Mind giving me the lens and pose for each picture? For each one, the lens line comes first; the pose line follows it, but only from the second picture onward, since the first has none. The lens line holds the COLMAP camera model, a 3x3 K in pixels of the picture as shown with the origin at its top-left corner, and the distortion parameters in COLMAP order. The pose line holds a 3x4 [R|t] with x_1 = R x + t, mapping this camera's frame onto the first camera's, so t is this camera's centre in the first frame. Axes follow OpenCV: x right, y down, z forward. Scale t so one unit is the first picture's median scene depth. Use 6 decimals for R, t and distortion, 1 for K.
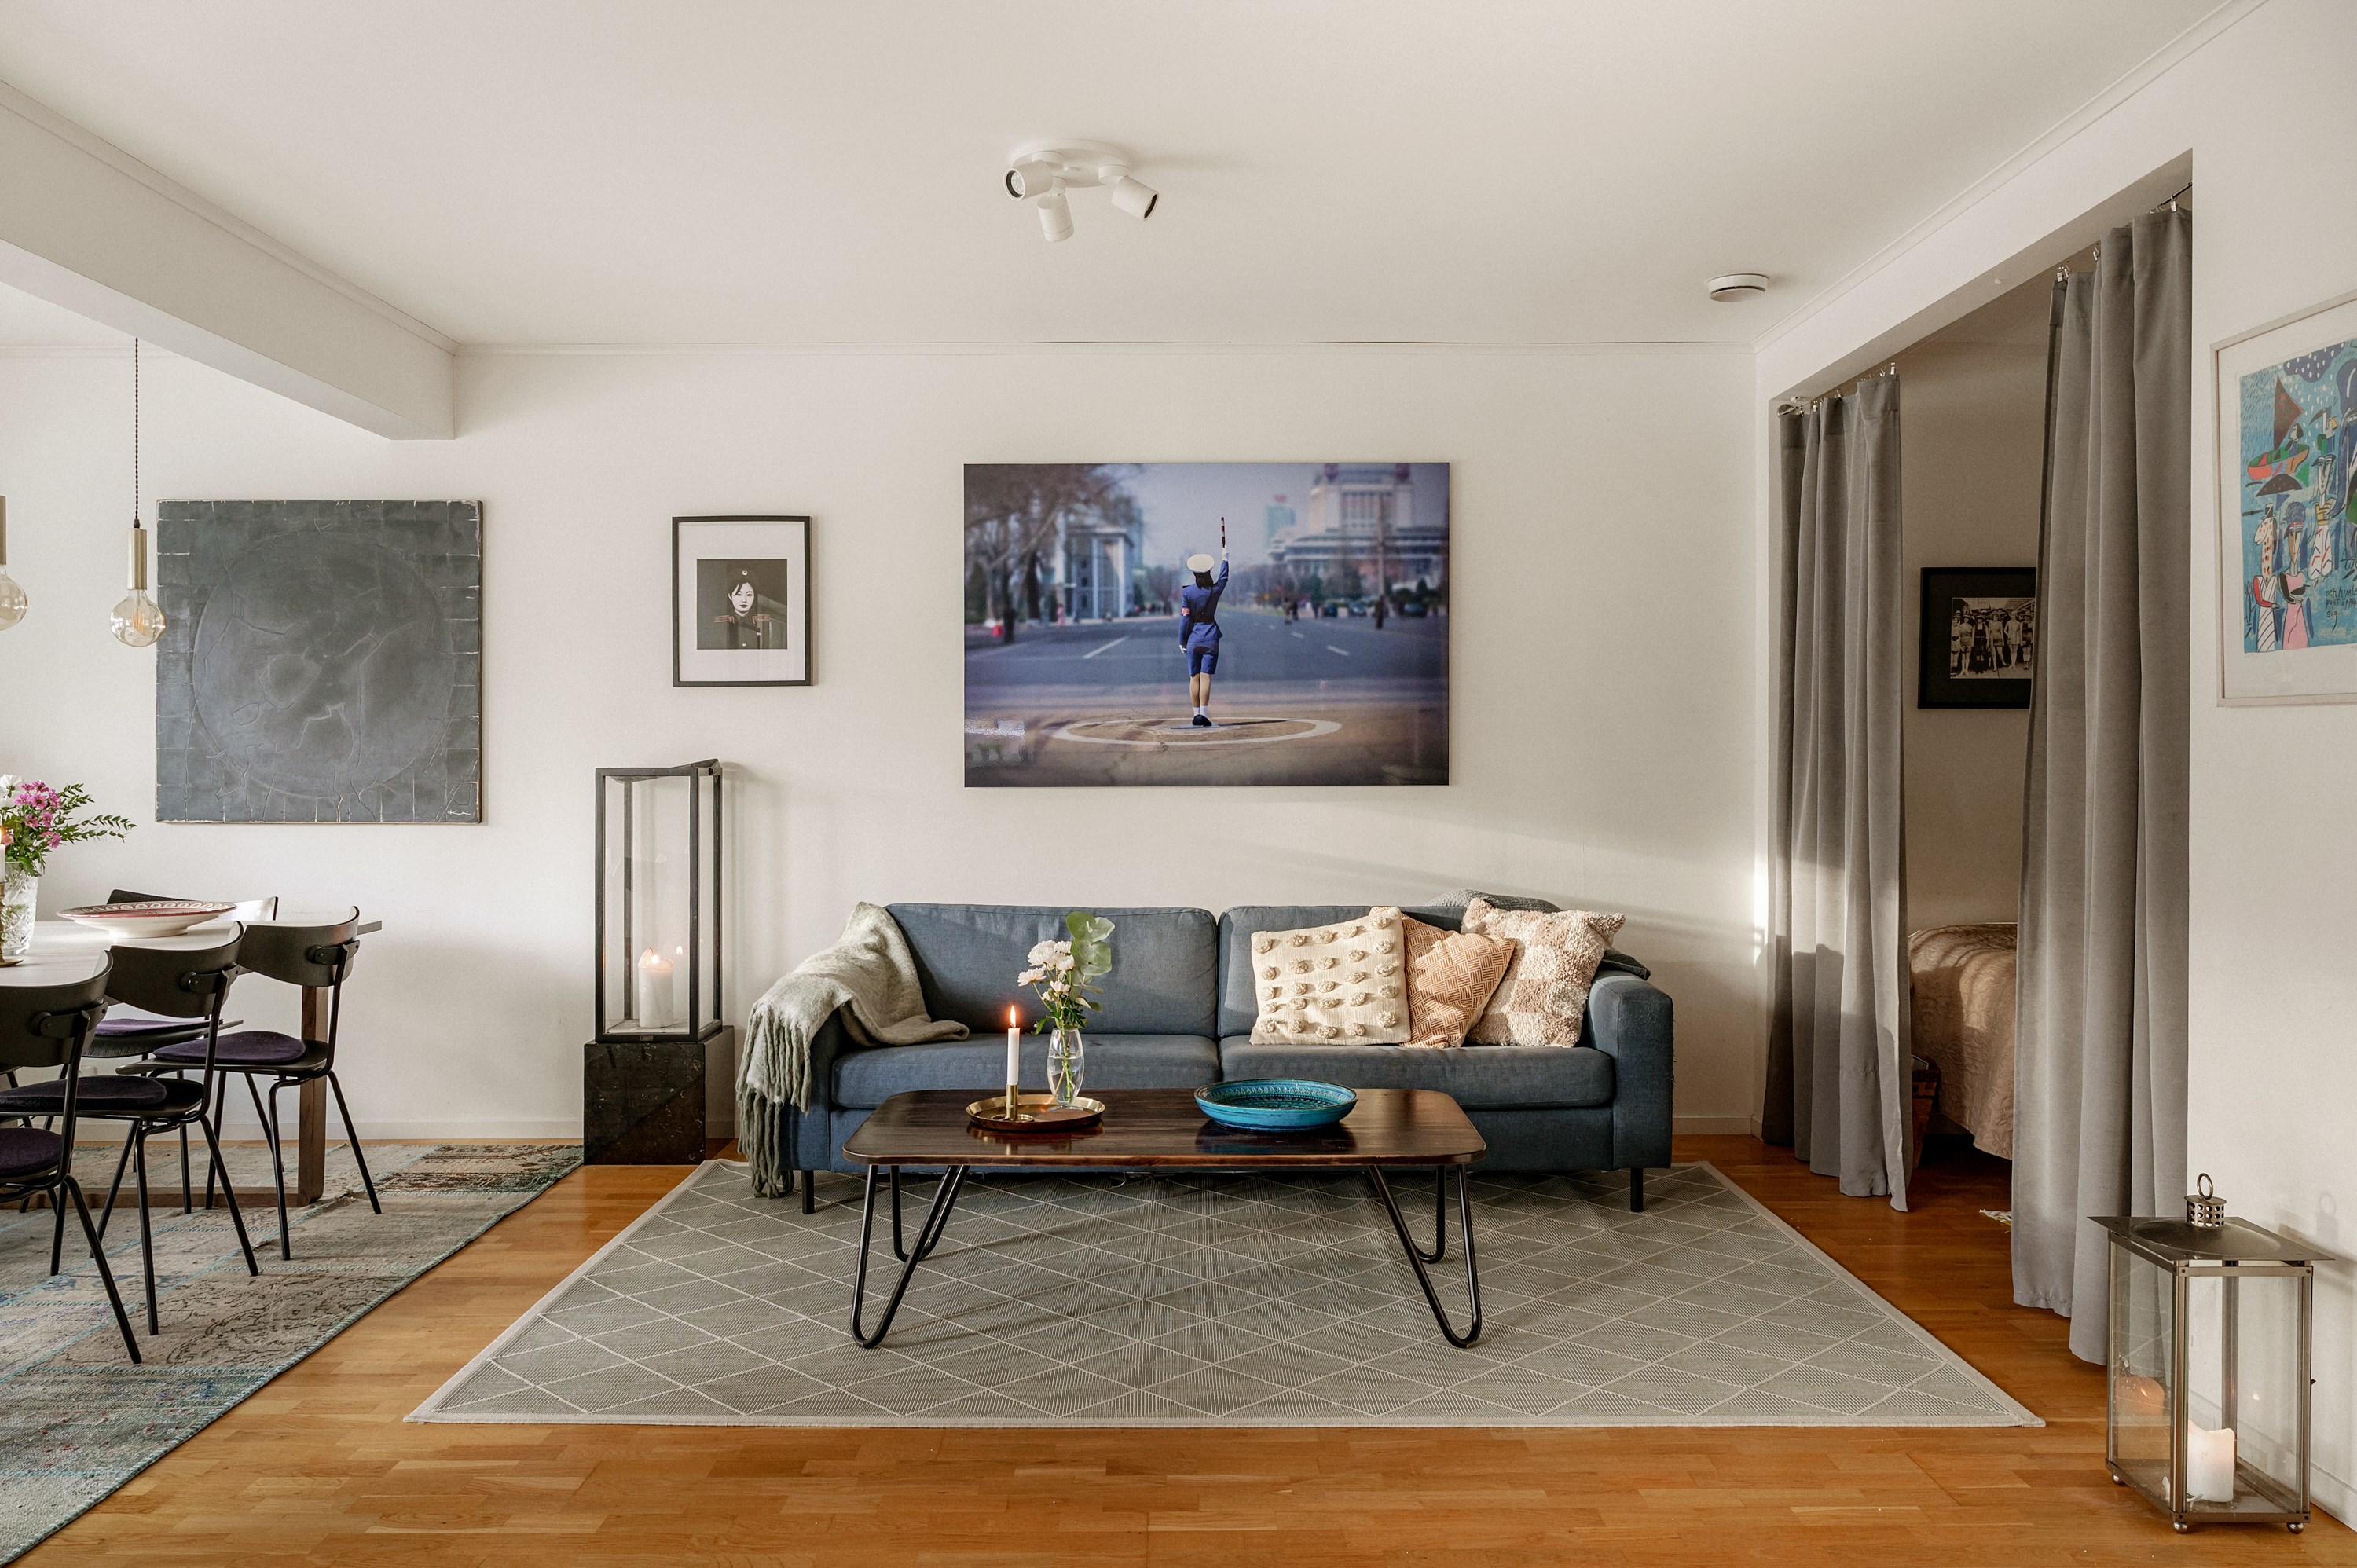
lens RADIAL K [[1764.6, 0, 1185.7], [0, 1764.6, 760.5], [0, 0, 1]] dist [-0.003939, 0.000253]
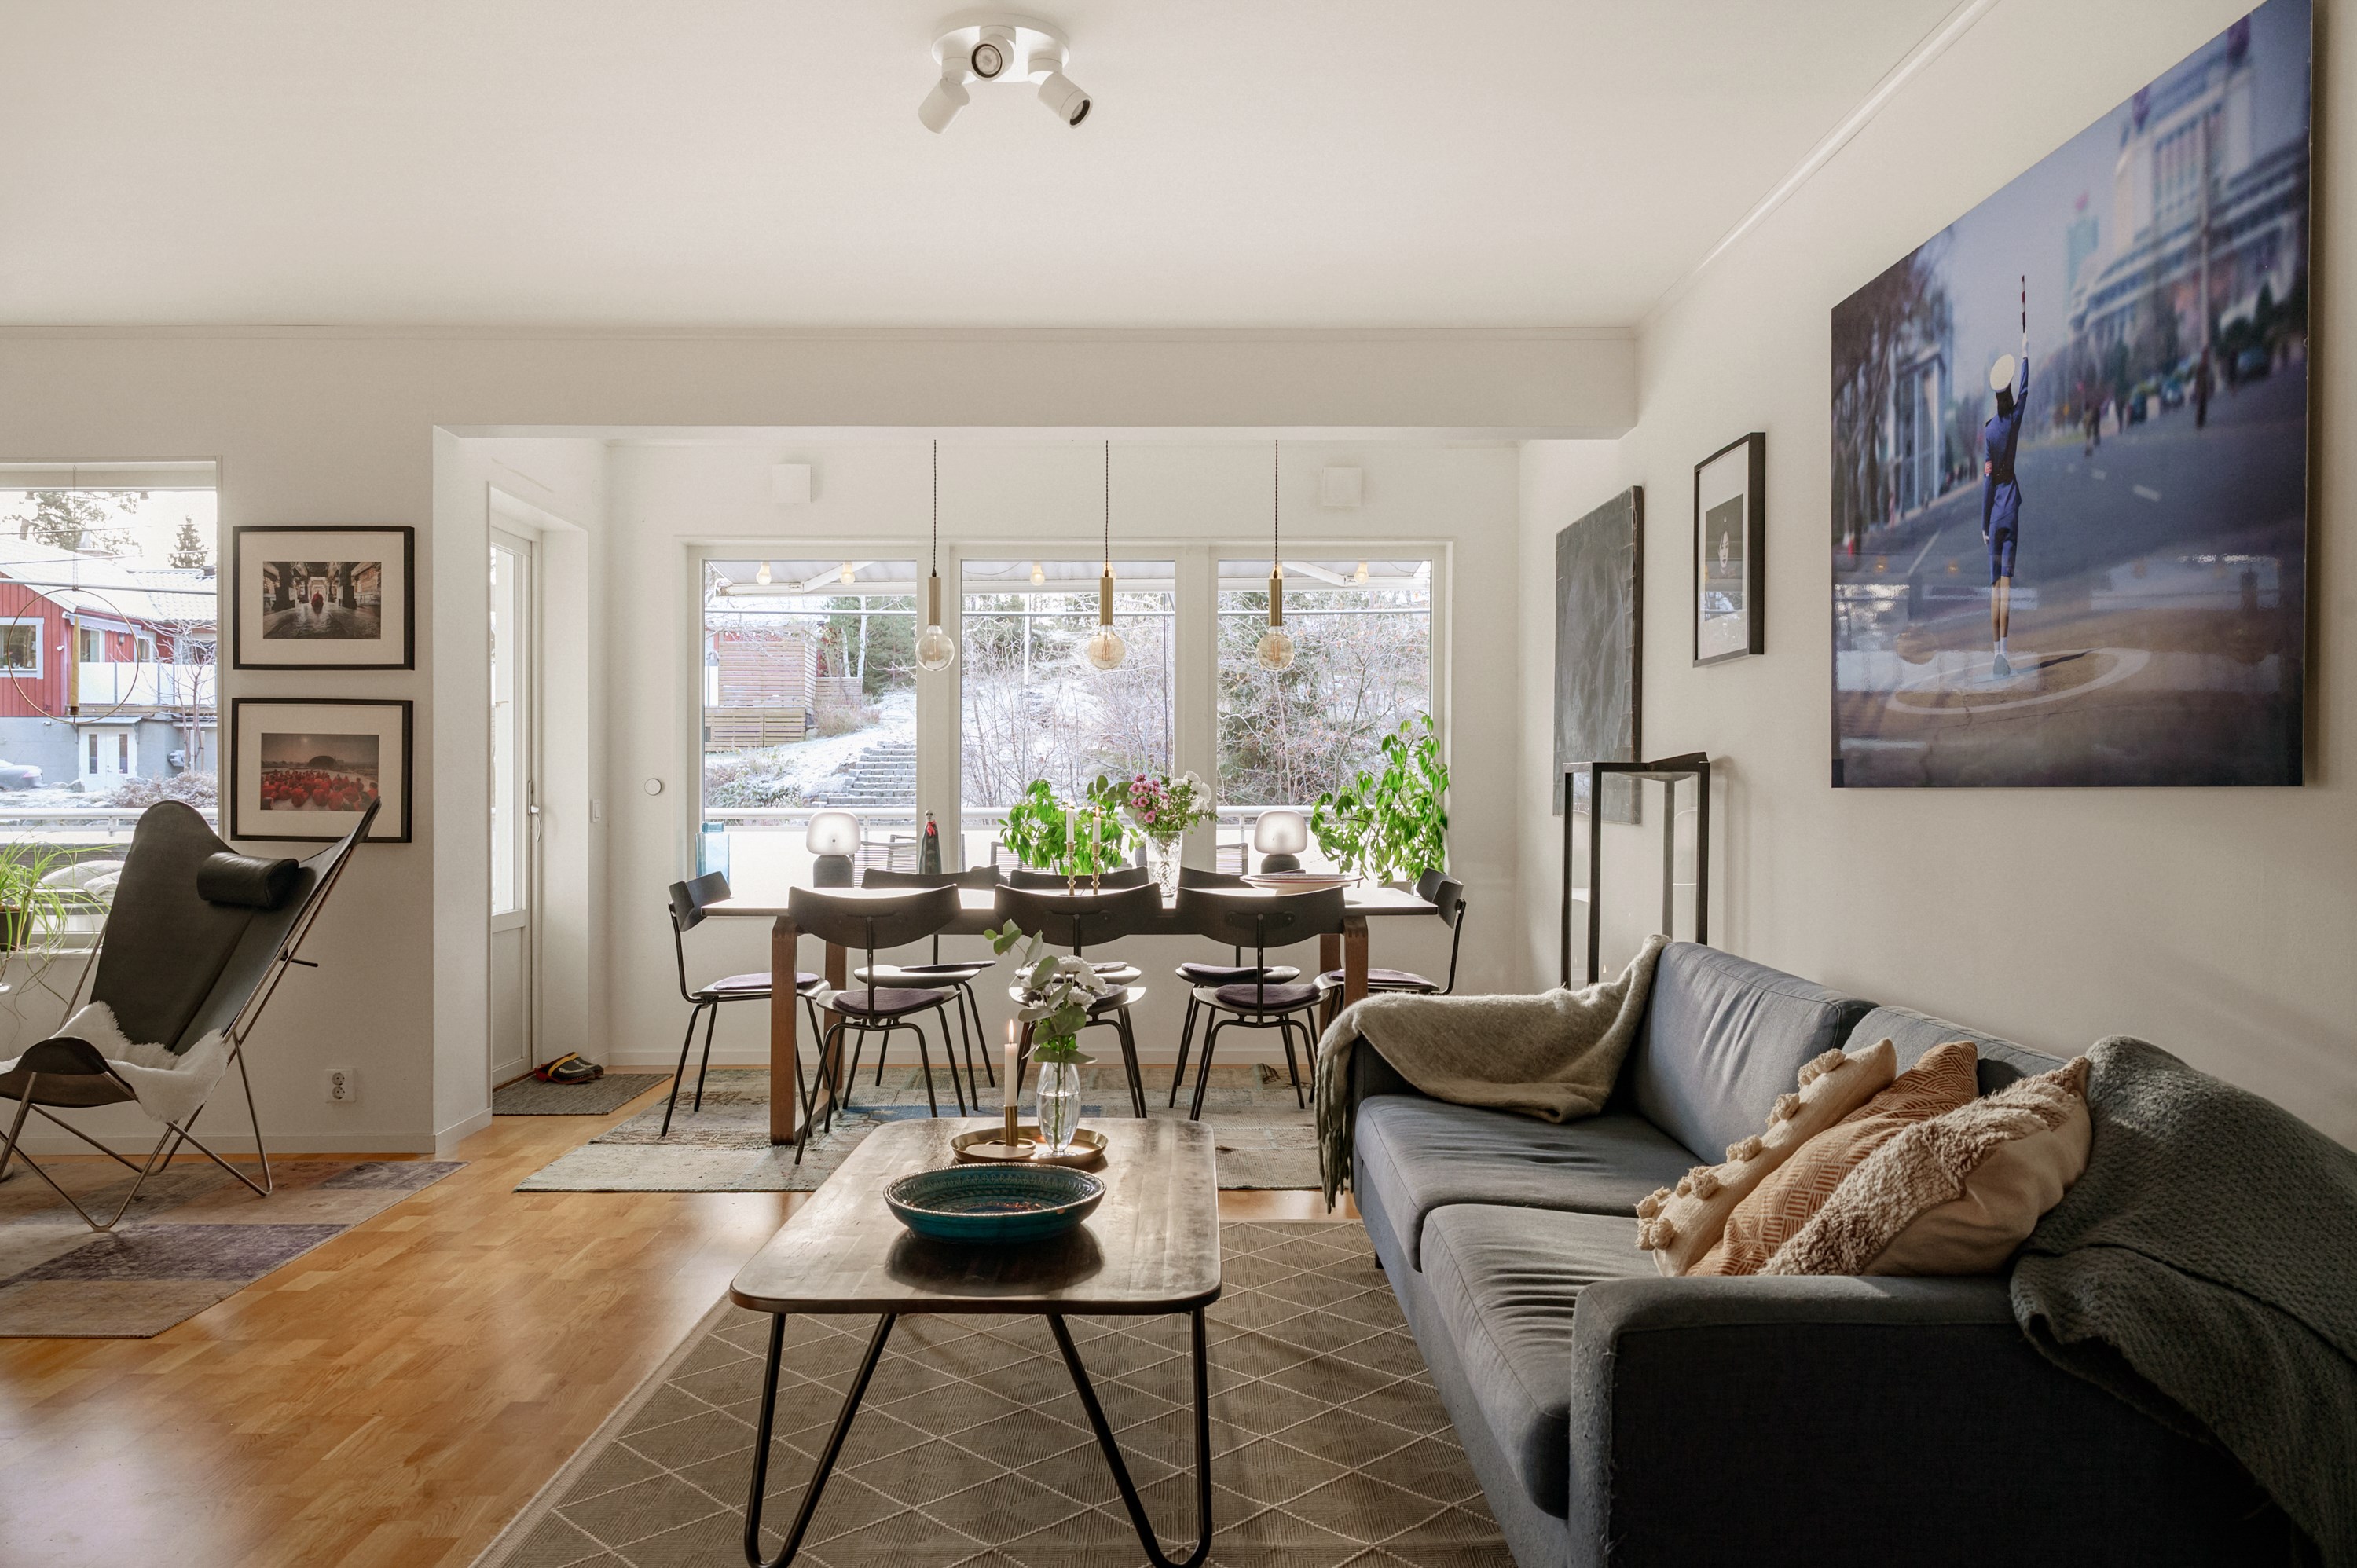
lens RADIAL K [[1740.0, 0, 1168.6], [0, 1740.0, 804.7], [0, 0, 1]] dist [-0.001780, -0.001399]
pose [[0.000223, 0.011634, -0.999932, 0.542127], [-0.001560, 0.999931, 0.011634, 0.014197], [0.999999, 0.001557, 0.000241, 0.747601]]
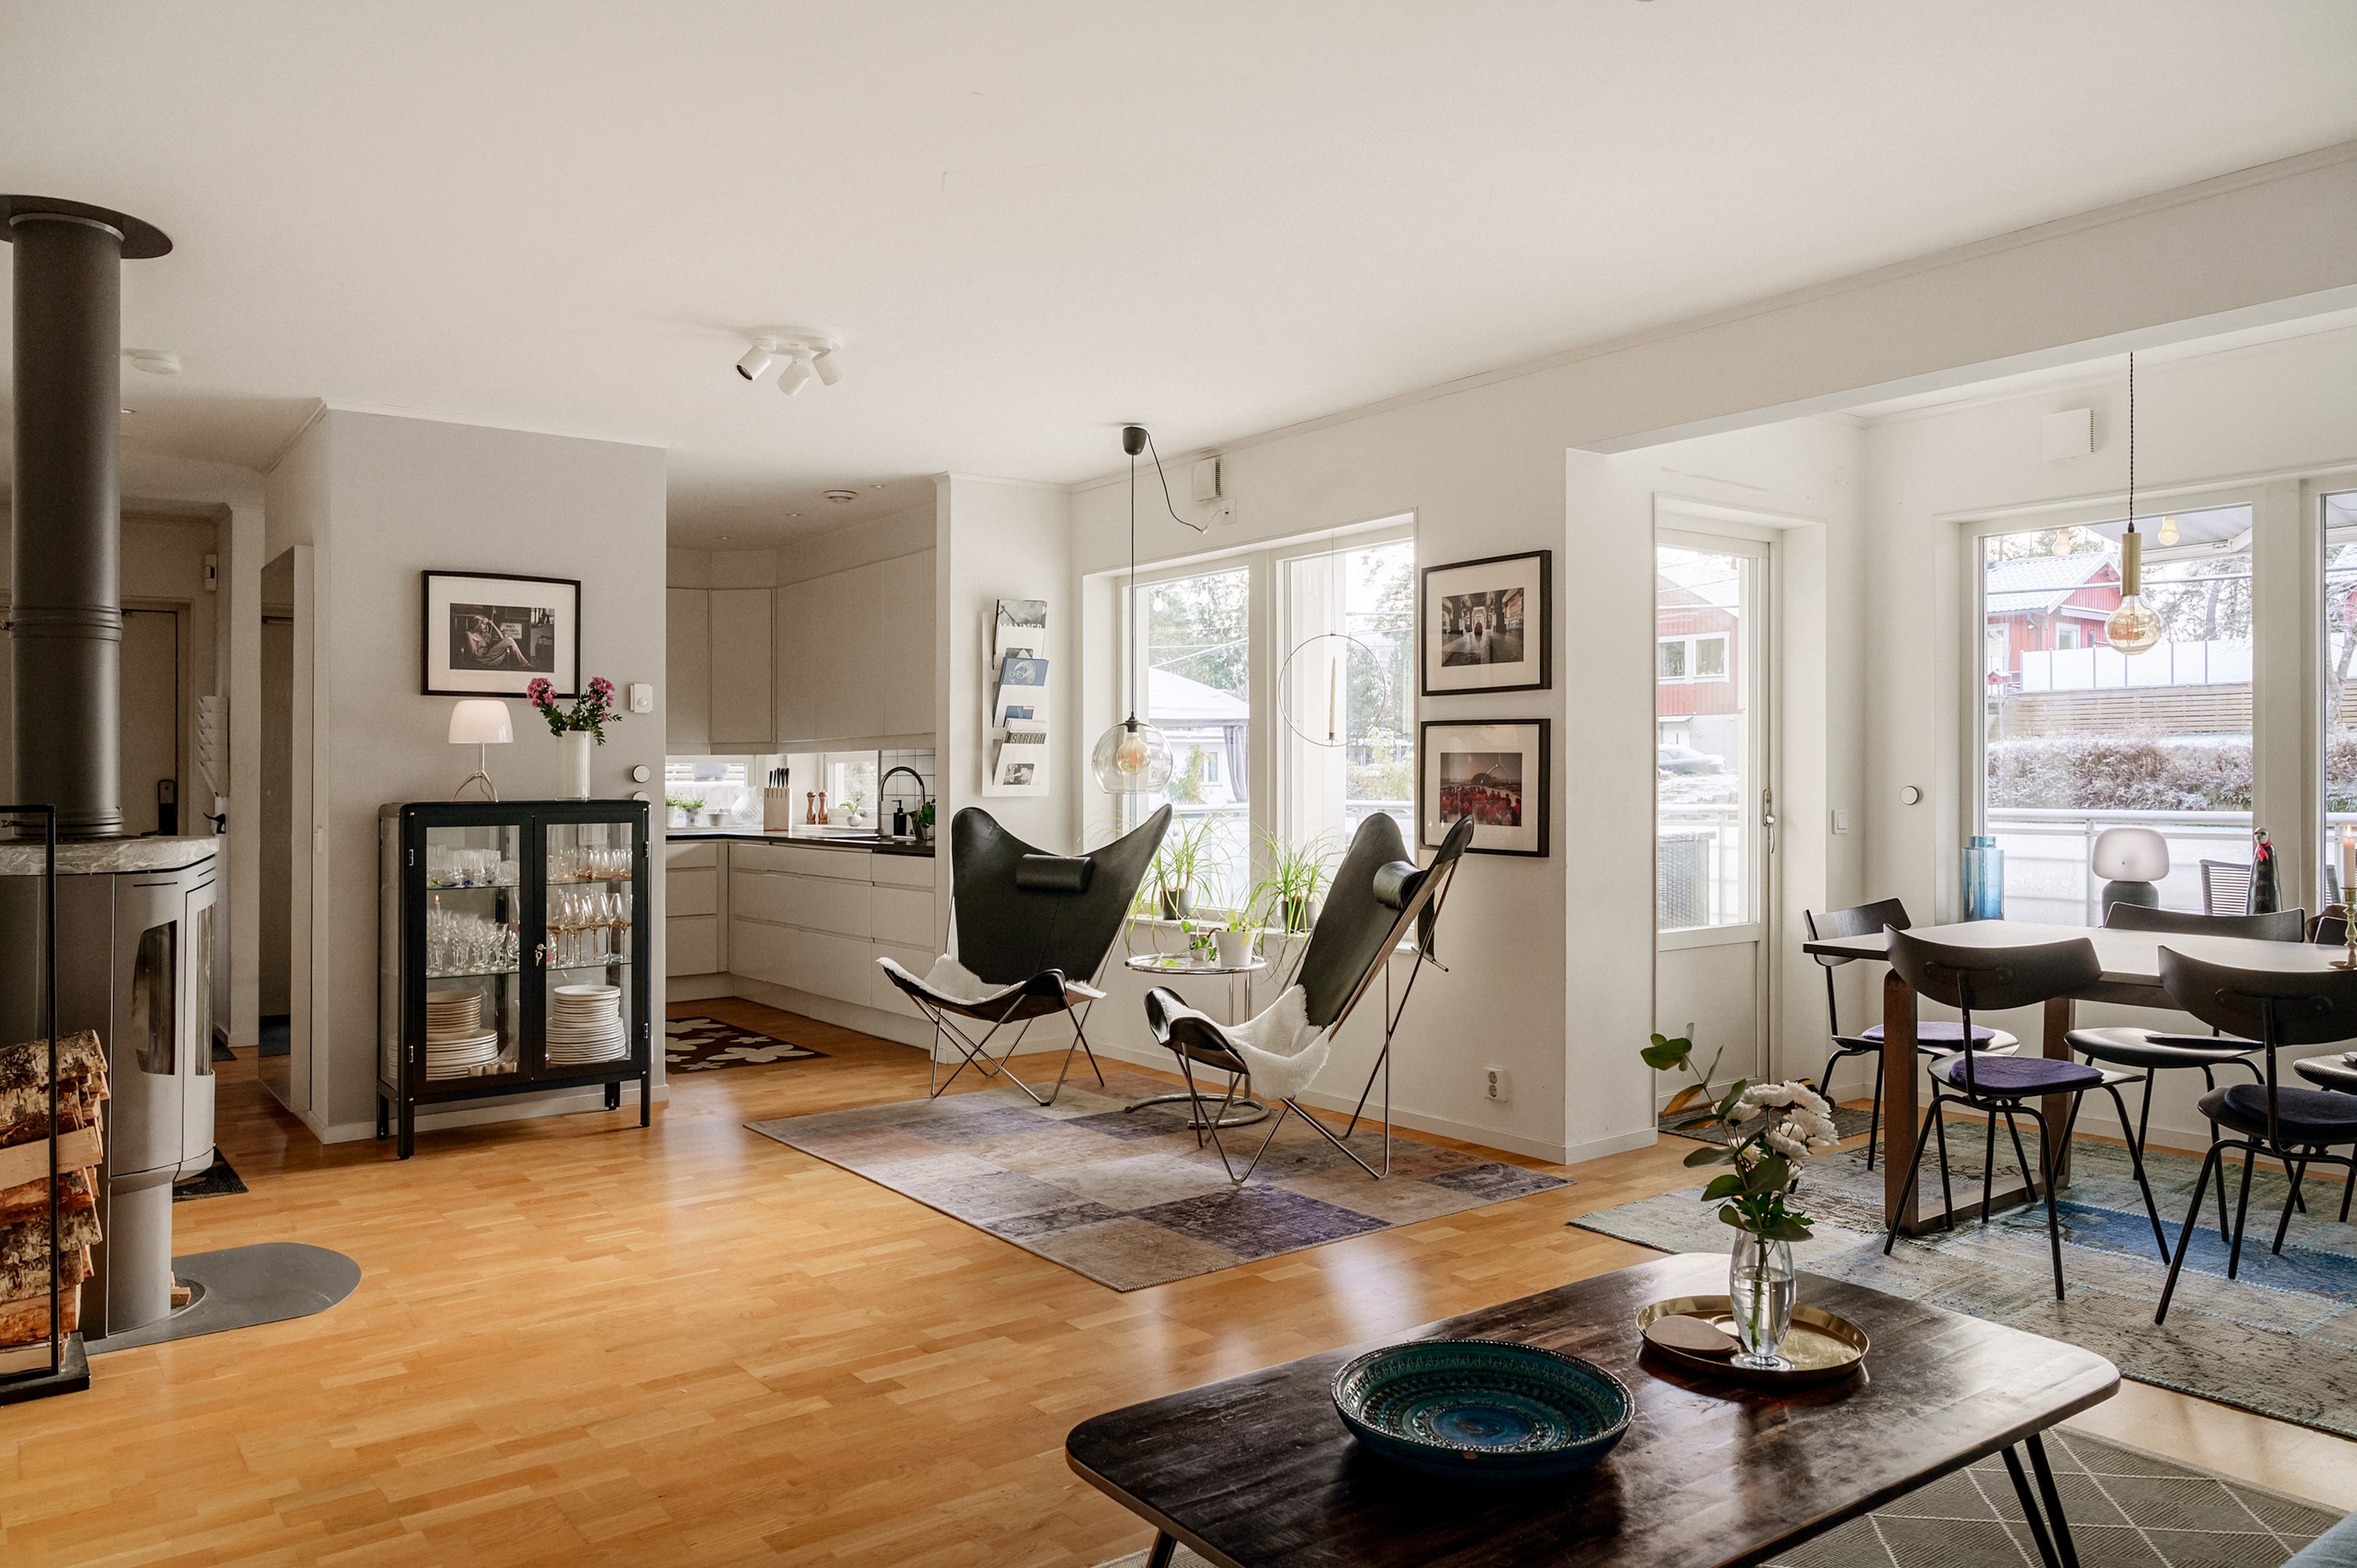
lens RADIAL K [[1599.1, 0, 1191.2], [0, 1599.1, 777.7], [0, 0, 1]] dist [-0.004447, 0.005049]
pose [[-0.803666, 0.010099, -0.594995, 0.285993], [0.008994, 0.999948, 0.004824, -0.004205], [0.595013, -0.001475, -0.803715, 0.936532]]
